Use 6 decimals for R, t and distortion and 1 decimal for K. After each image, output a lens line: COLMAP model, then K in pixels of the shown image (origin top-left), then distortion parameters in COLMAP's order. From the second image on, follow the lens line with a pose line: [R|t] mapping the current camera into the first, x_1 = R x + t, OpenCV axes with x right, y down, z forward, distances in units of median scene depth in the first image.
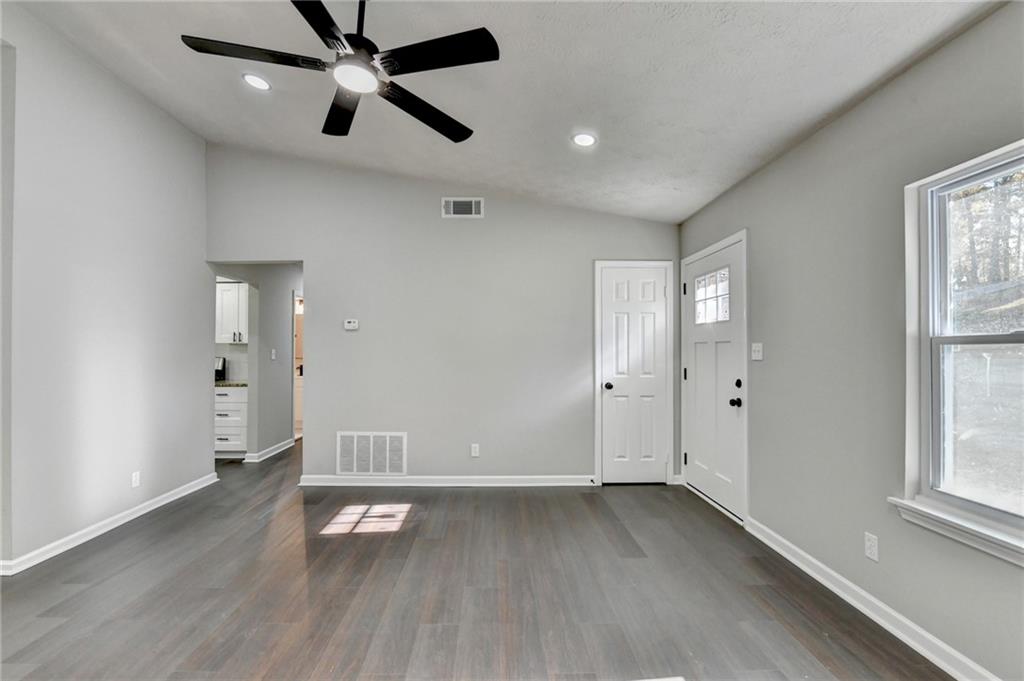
lens RADIAL K [[436.1, 0, 507.7], [0, 436.1, 348.8], [0, 0, 1]] dist [0.000382, -0.000026]
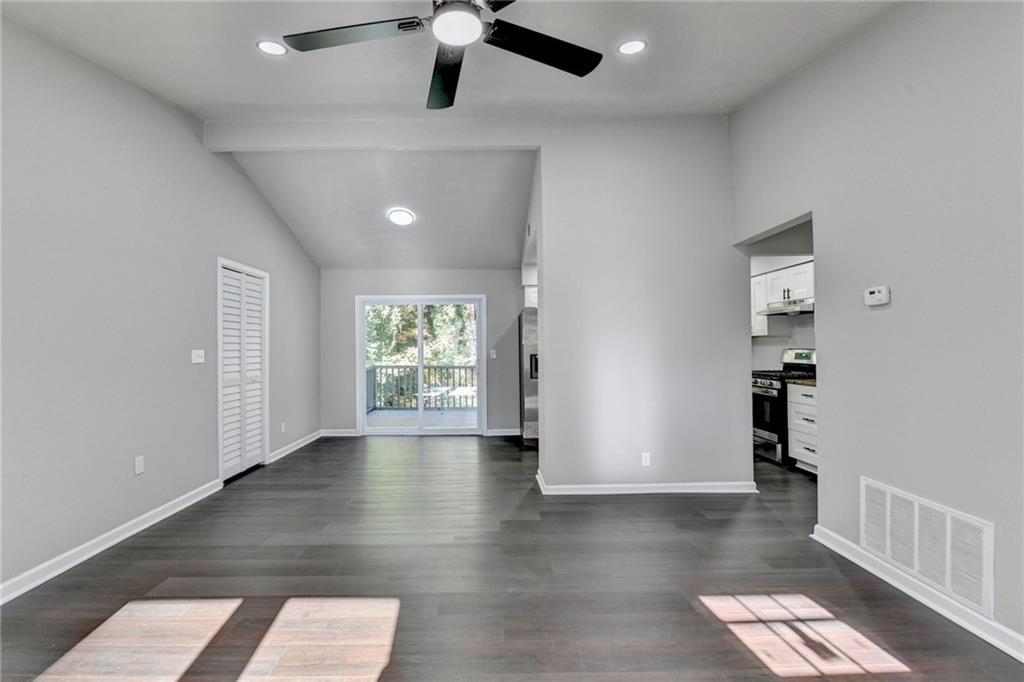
lens RADIAL K [[441.4, 0, 490.6], [0, 441.4, 343.5], [0, 0, 1]] dist [0.000243, -0.005336]
pose [[-0.022106, -0.003979, -0.999748, 0.232641], [0.017587, 0.999836, -0.004368, -0.000019], [0.999601, -0.017679, -0.022032, 0.507681]]
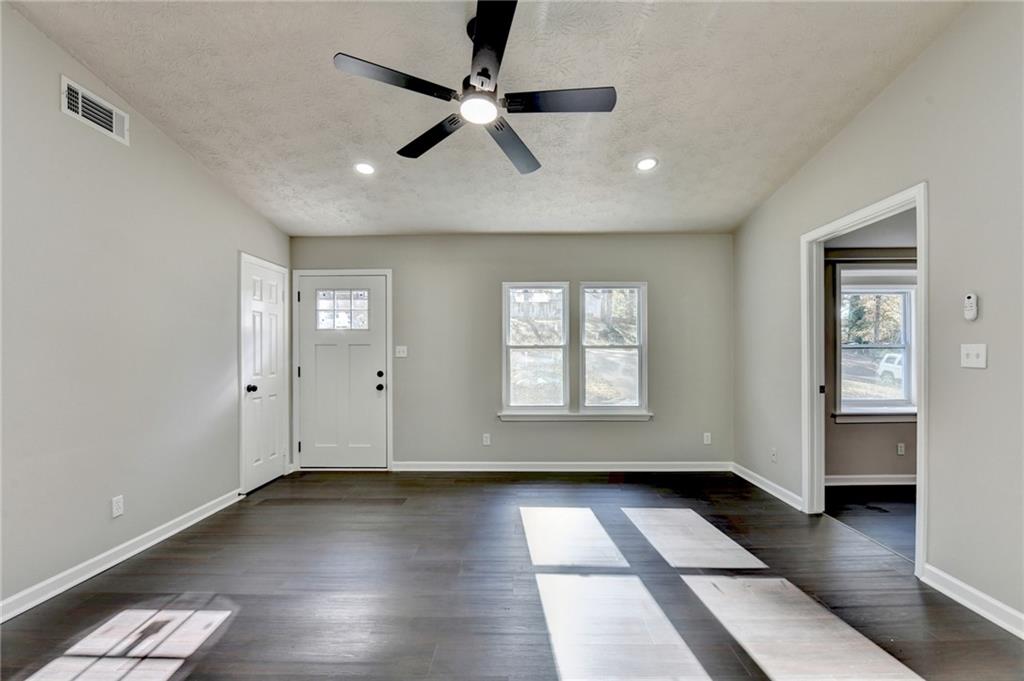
lens RADIAL K [[422.5, 0, 517.6], [0, 422.5, 353.7], [0, 0, 1]] dist [-0.000394, -0.000255]
pose [[0.036847, 0.000173, 0.999321, -0.689310], [-0.002630, 0.999997, -0.000076, 0.009434], [-0.999317, -0.002626, 0.036847, 0.406560]]
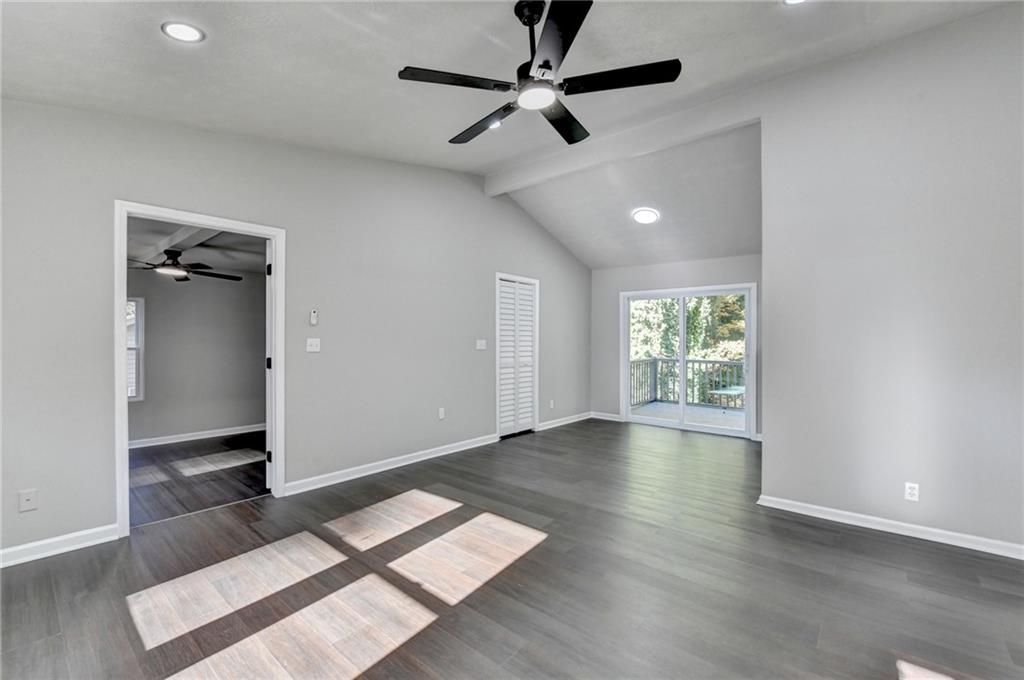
lens RADIAL K [[441.4, 0, 490.6], [0, 441.4, 342.5], [0, 0, 1]] dist [0.000243, -0.005336]
pose [[-0.683172, 0.002805, -0.730252, 0.262230], [0.003551, 0.999994, 0.000520, 0.005189], [0.730249, -0.002238, -0.683178, 0.791682]]
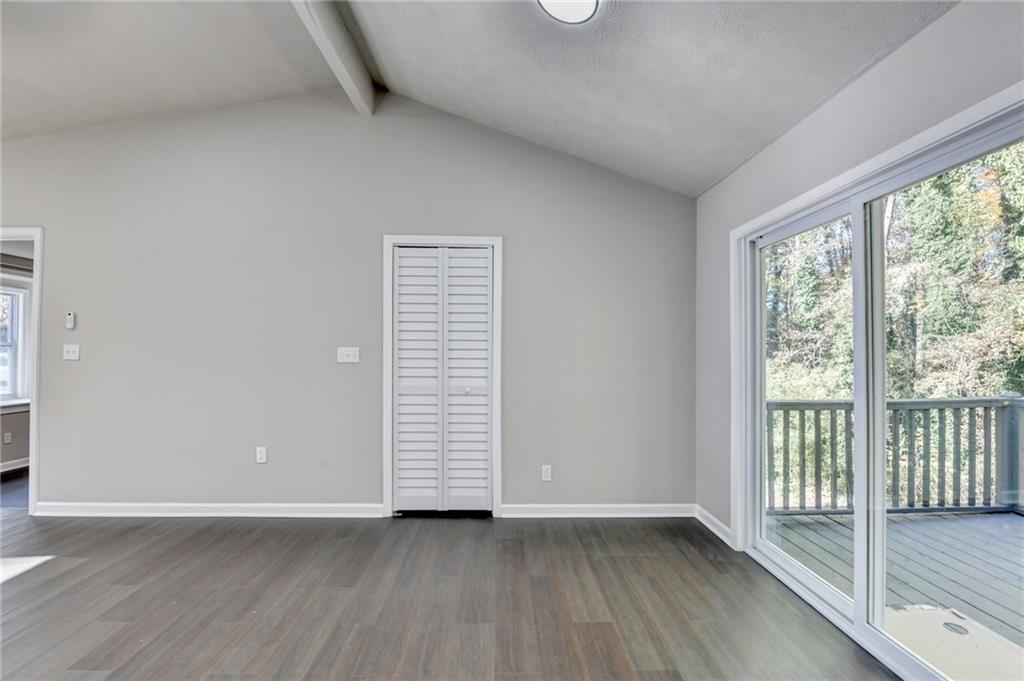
lens RADIAL K [[437.7, 0, 525.6], [0, 437.7, 347.9], [0, 0, 1]] dist [-0.017997, 0.000052]
pose [[-0.999922, -0.006603, -0.010647, -0.999556], [-0.006442, 0.999865, -0.015087, 0.009115], [0.010745, -0.015017, -0.999830, 0.685752]]
